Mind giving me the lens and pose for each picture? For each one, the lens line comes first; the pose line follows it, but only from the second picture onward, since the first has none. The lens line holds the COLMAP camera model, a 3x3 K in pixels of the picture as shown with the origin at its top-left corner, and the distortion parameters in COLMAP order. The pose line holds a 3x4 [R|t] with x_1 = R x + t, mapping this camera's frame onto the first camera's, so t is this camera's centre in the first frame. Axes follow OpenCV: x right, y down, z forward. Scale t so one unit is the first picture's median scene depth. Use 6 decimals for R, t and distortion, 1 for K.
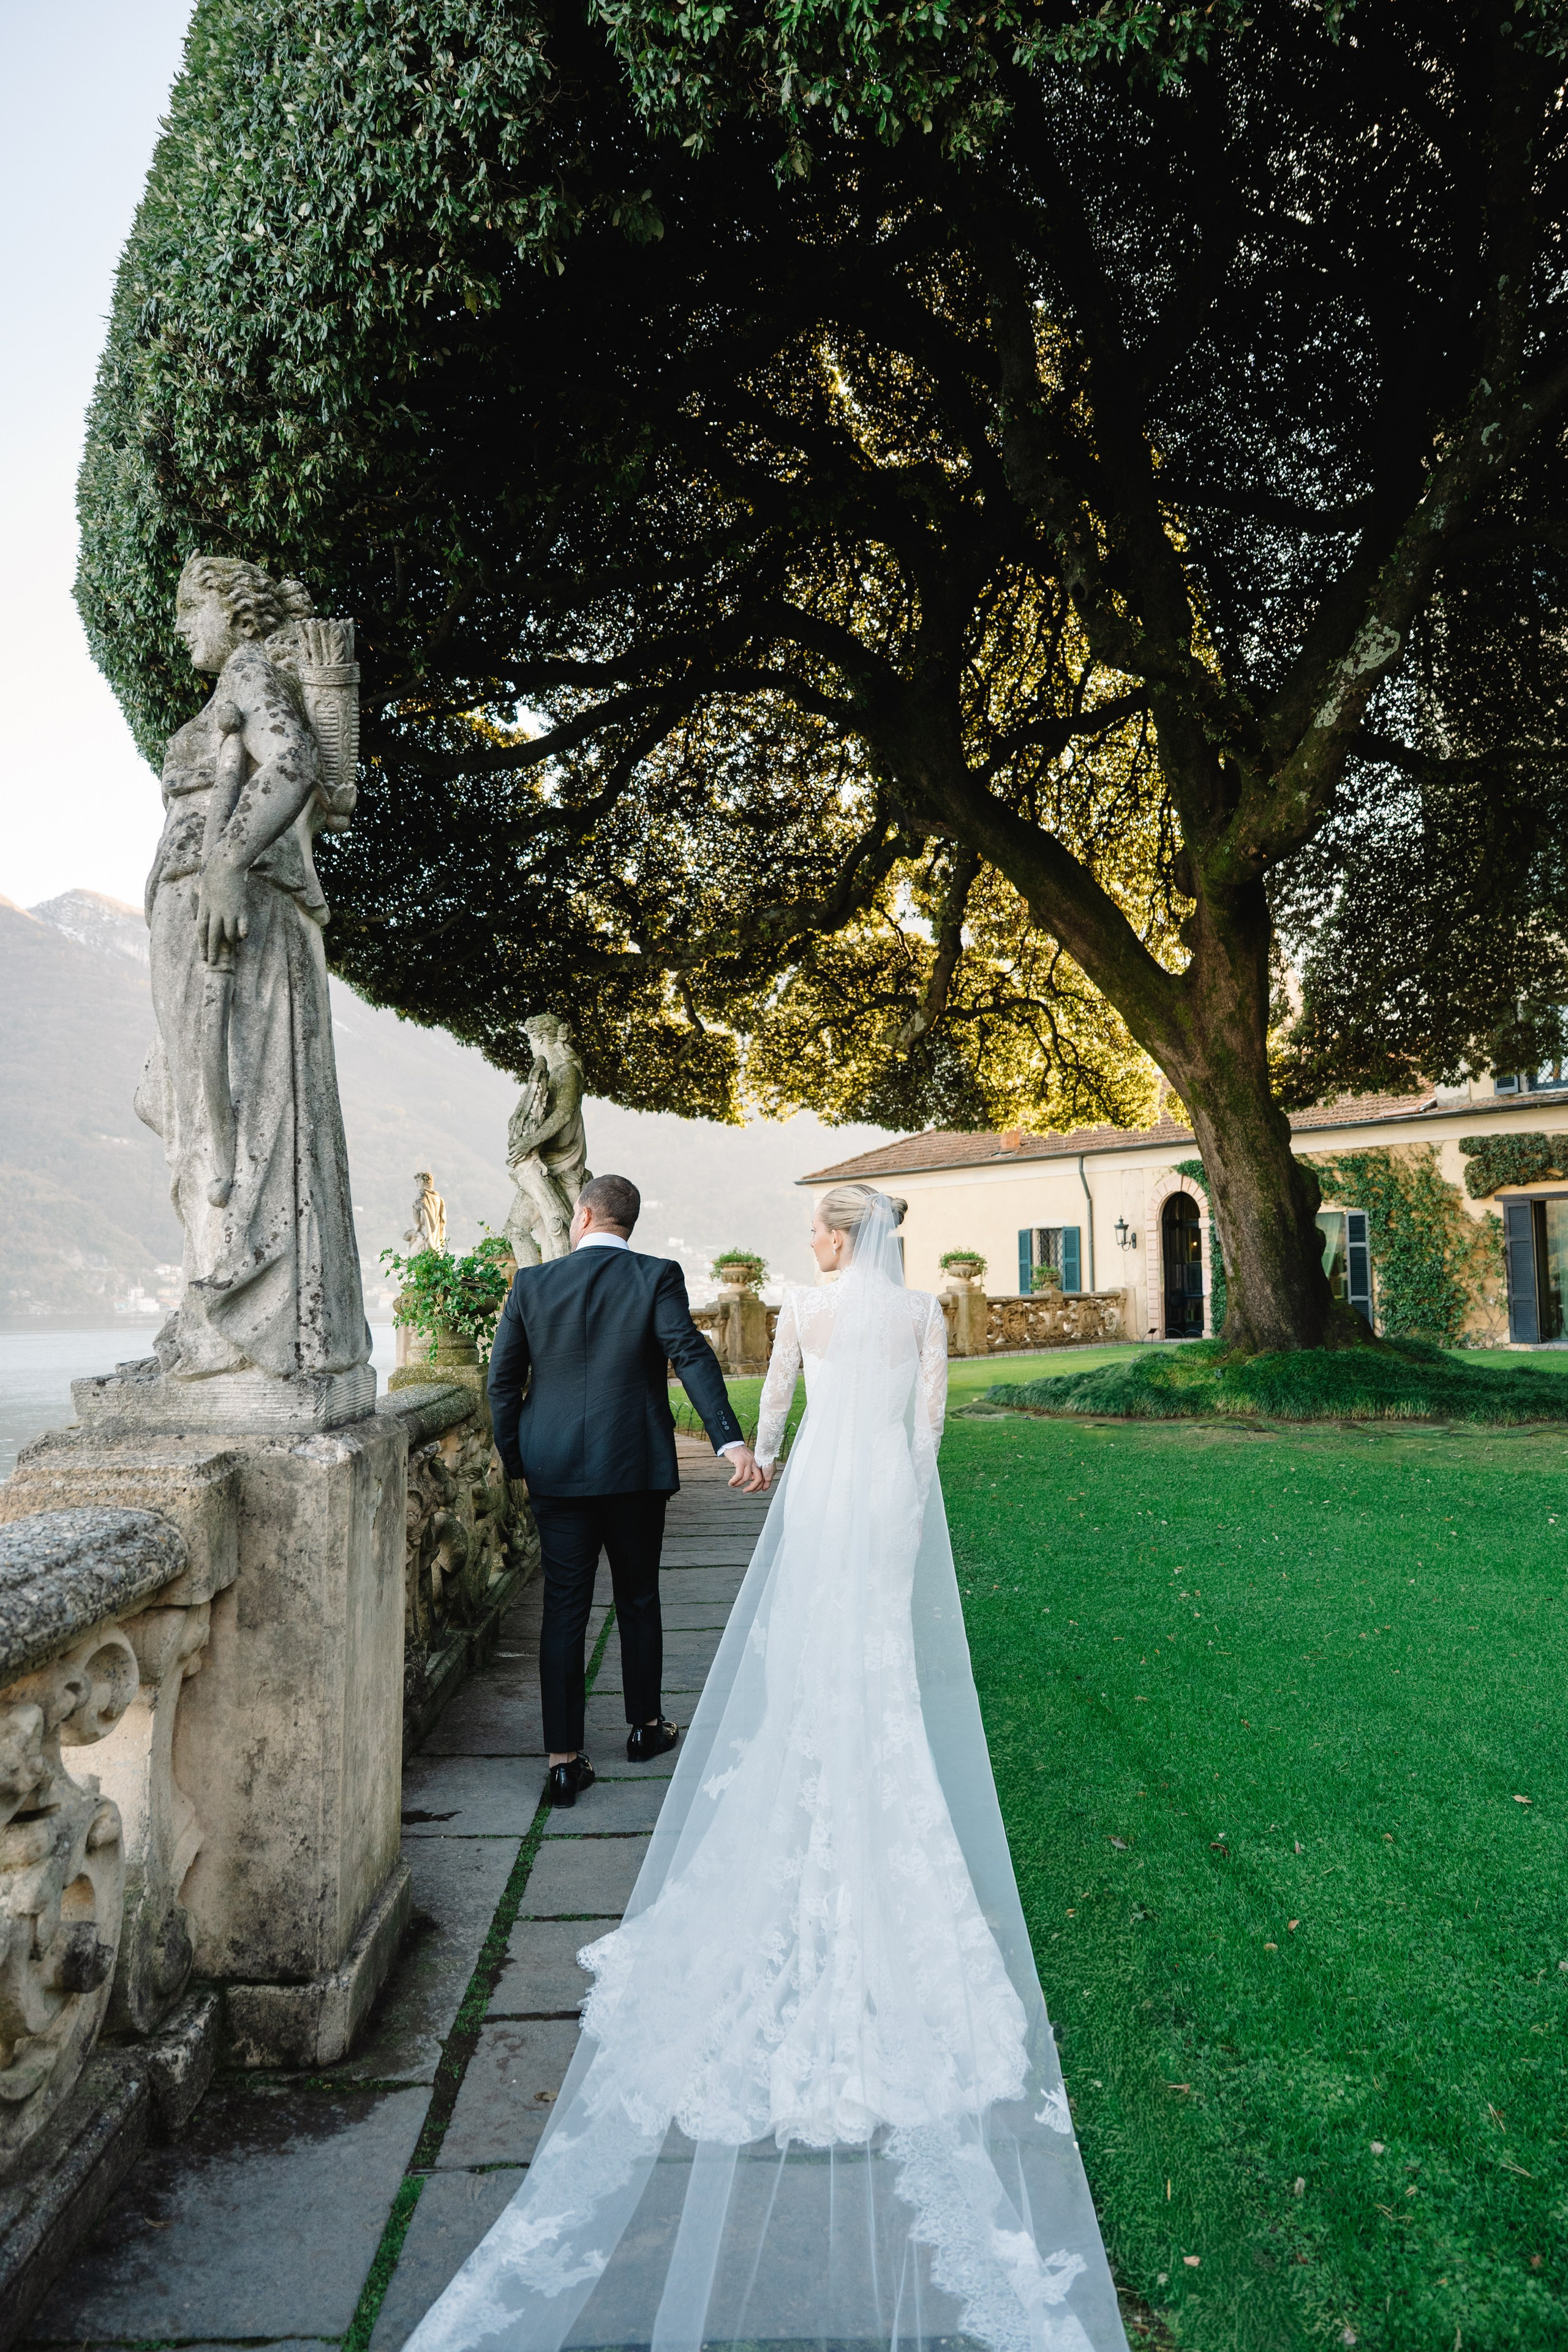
lens RADIAL K [[1565.2, 0, 769.1], [0, 1565.2, 1170.1], [0, 0, 1]] dist [-0.005070, -0.001728]
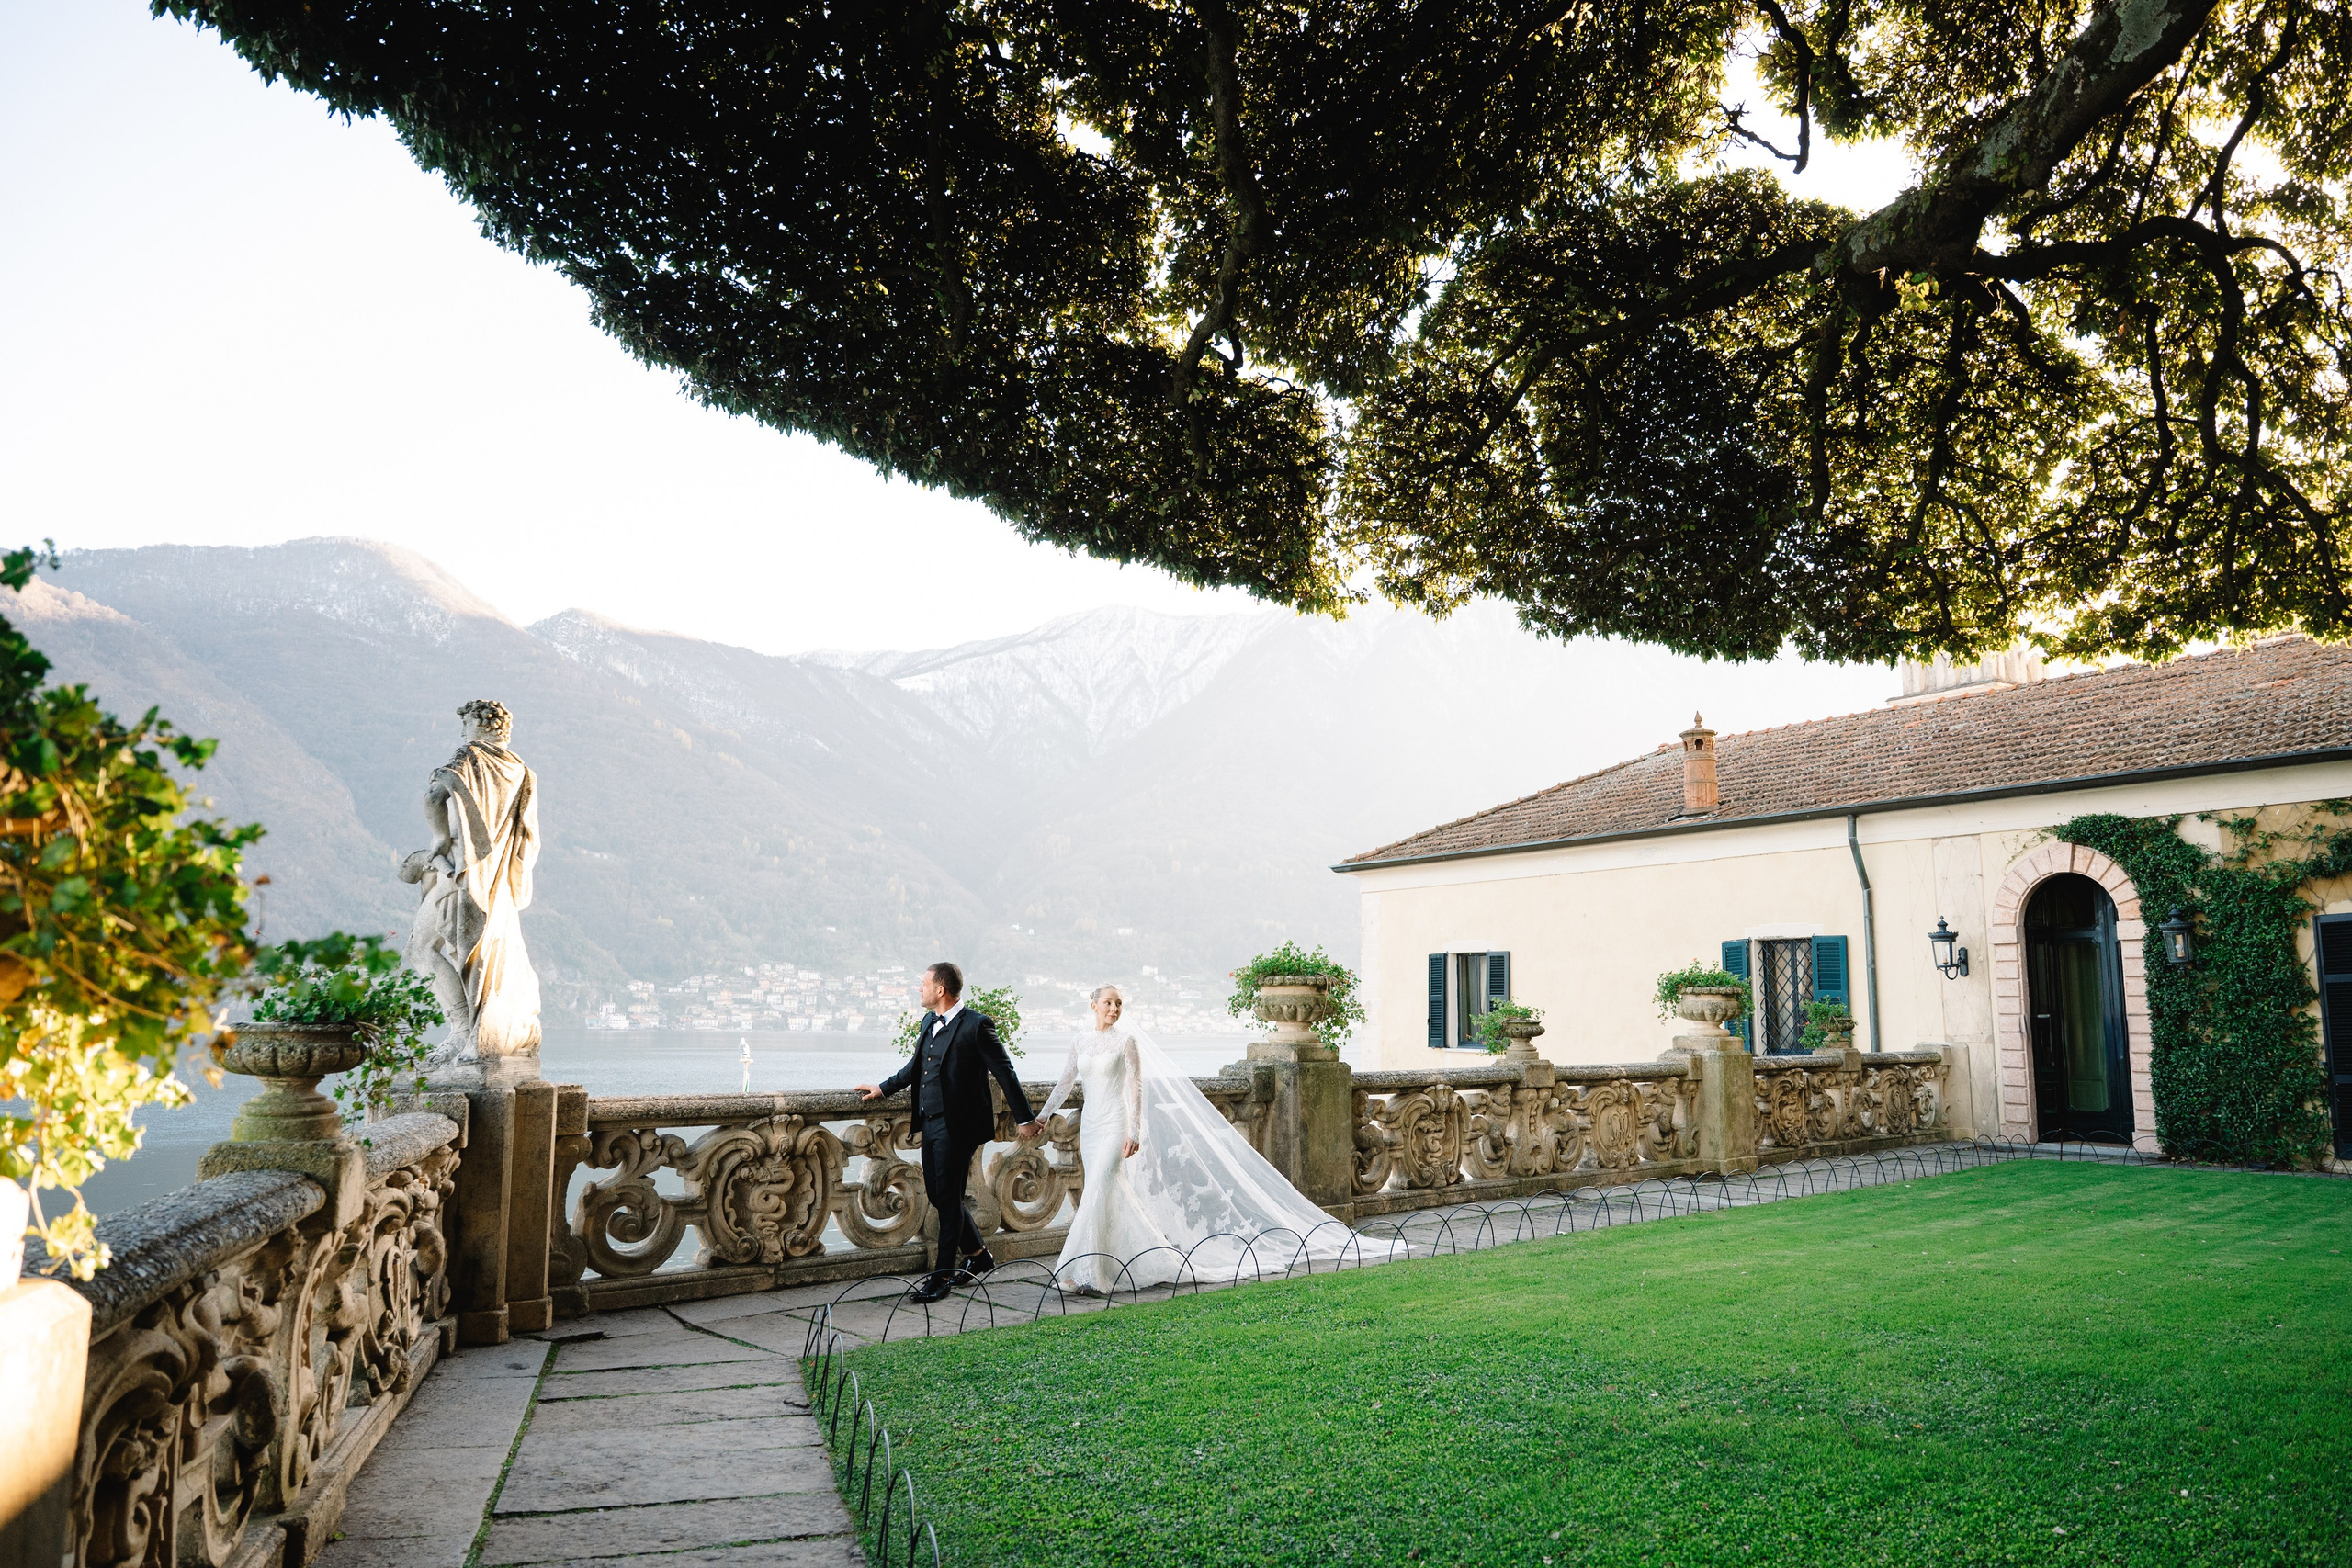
lens RADIAL K [[1565.1, 0, 1141.3], [0, 1565.1, 789.1], [0, 0, 1]] dist [-0.005070, -0.001728]
pose [[0.997787, 0.017182, -0.064241, -0.038685], [-0.021716, 0.997271, -0.070563, 0.041151], [0.062853, 0.071802, 0.995437, 0.589311]]
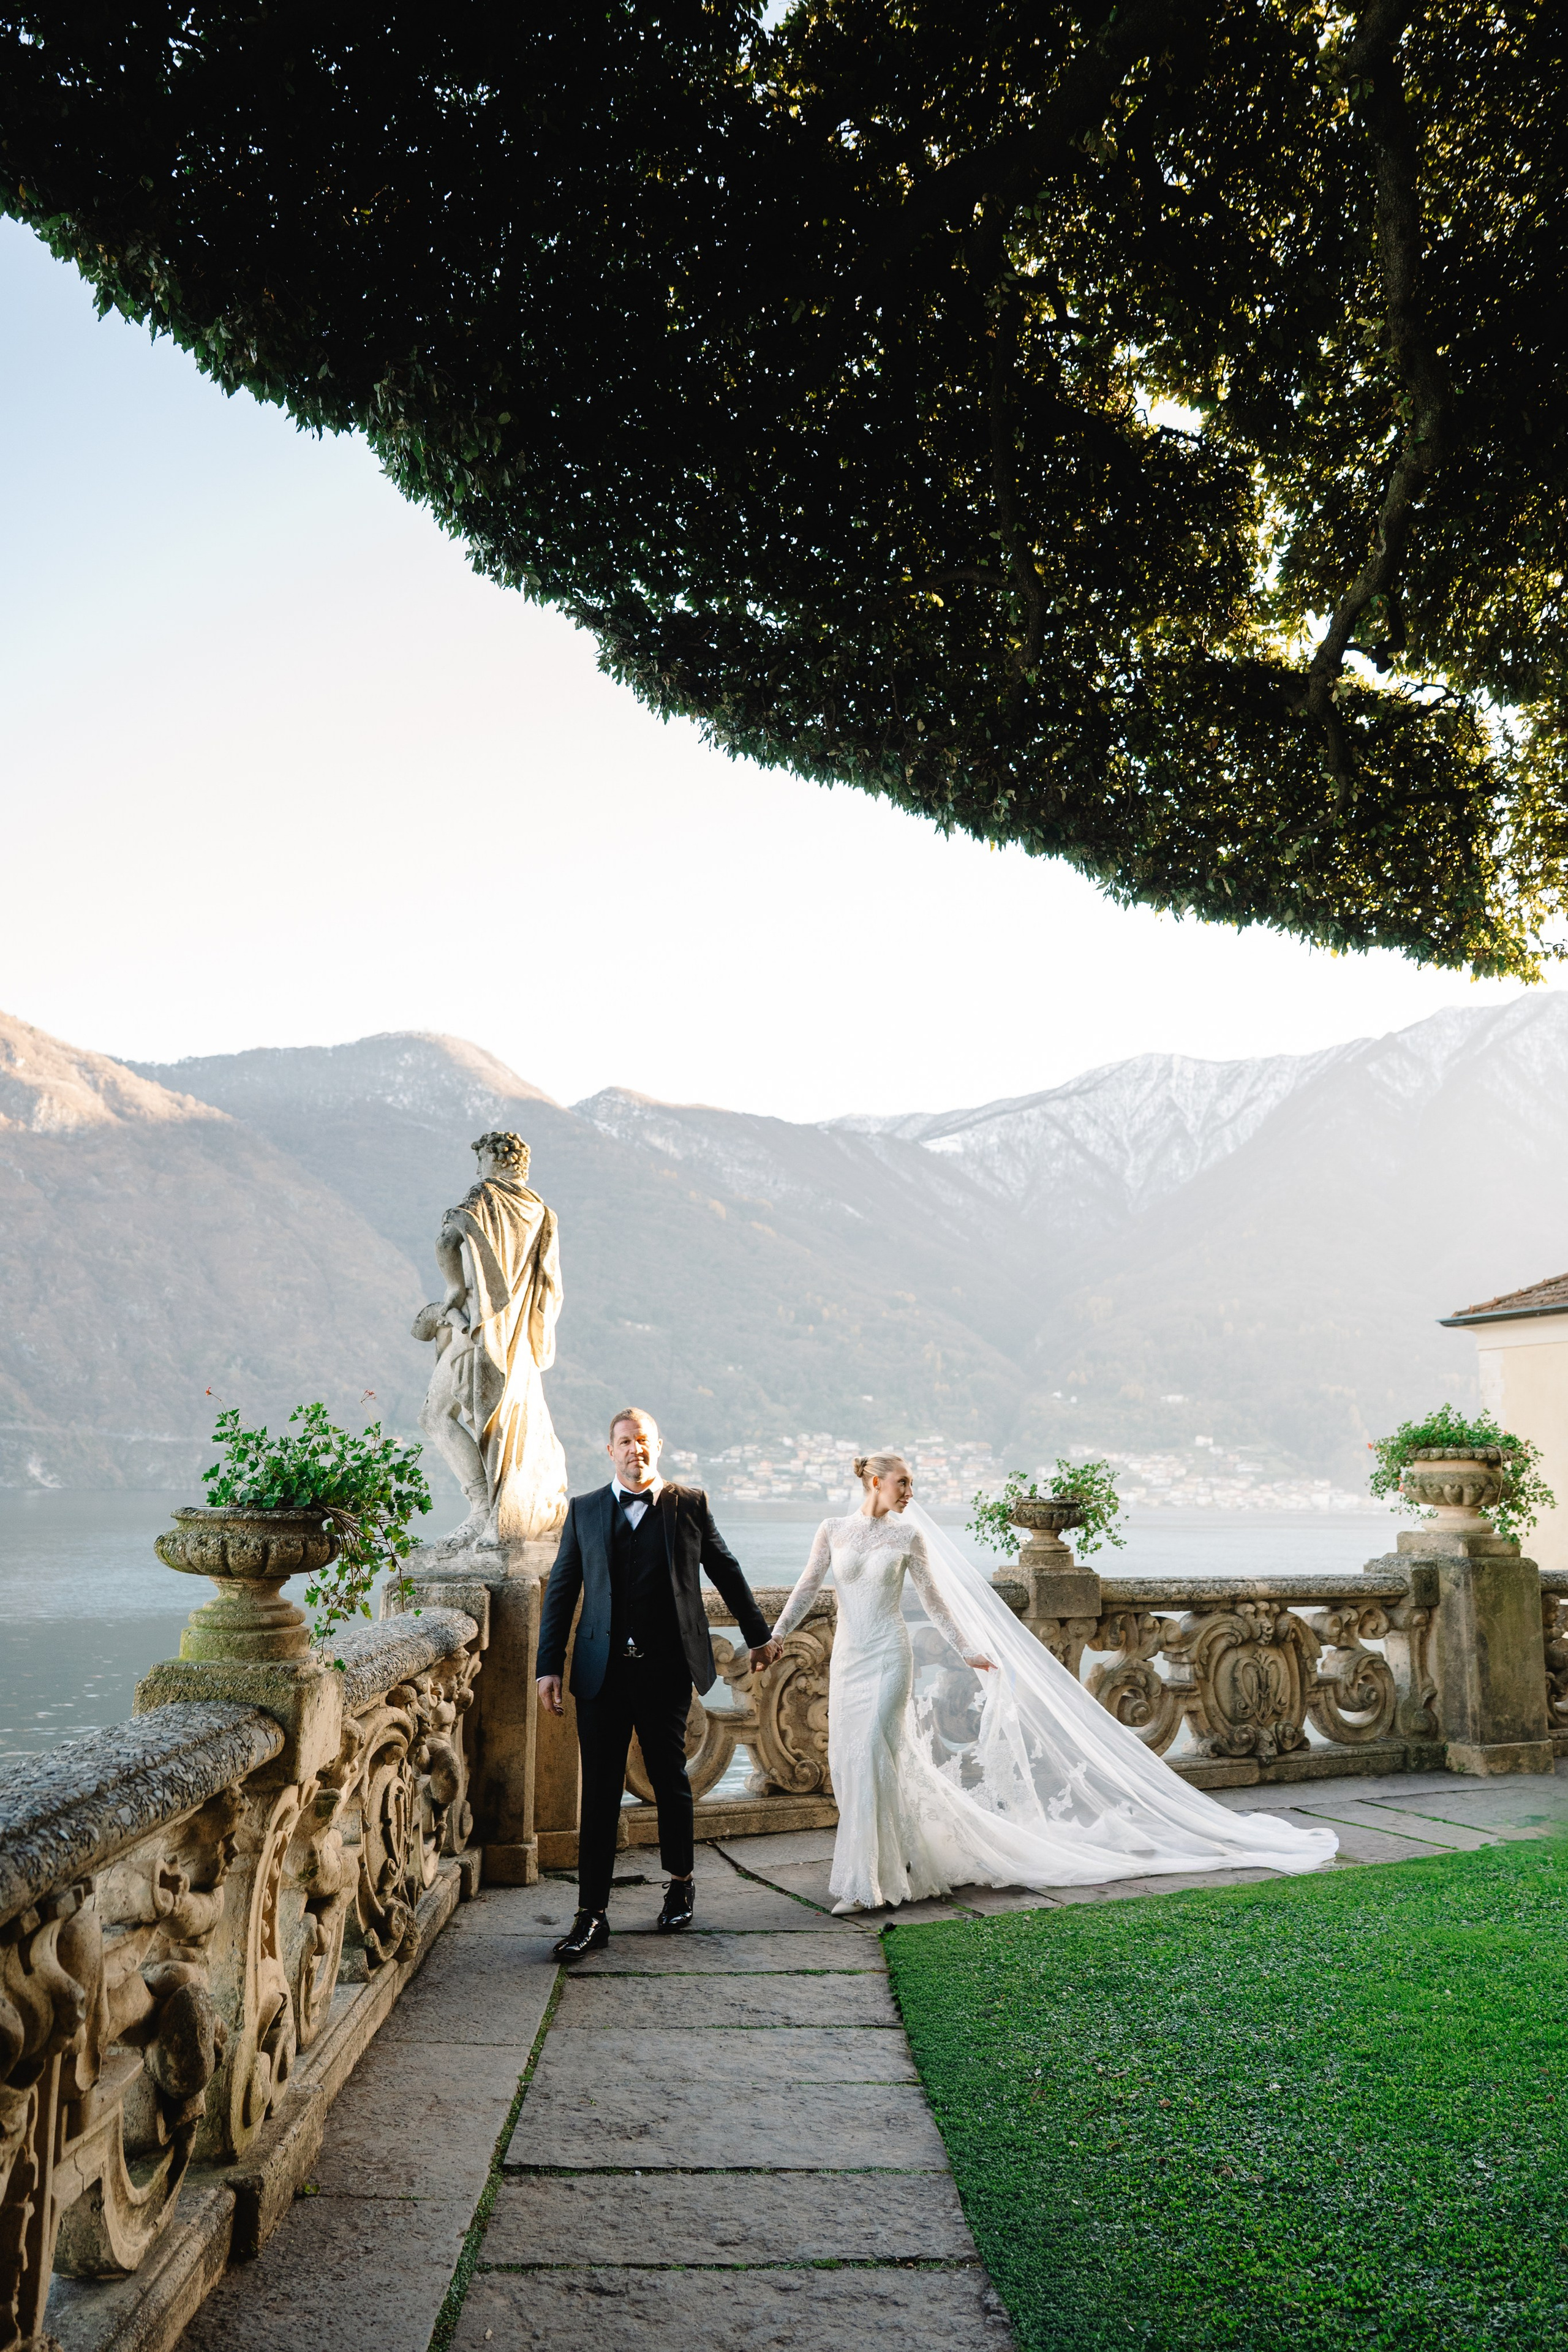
lens RADIAL K [[1565.2, 0, 759.9], [0, 1565.2, 1170.6], [0, 0, 1]] dist [-0.005070, -0.001728]
pose [[0.948133, -0.028500, -0.316595, -0.060714], [-0.010740, 0.992532, -0.121511, 0.044224], [0.317694, 0.118608, 0.940746, 0.650145]]
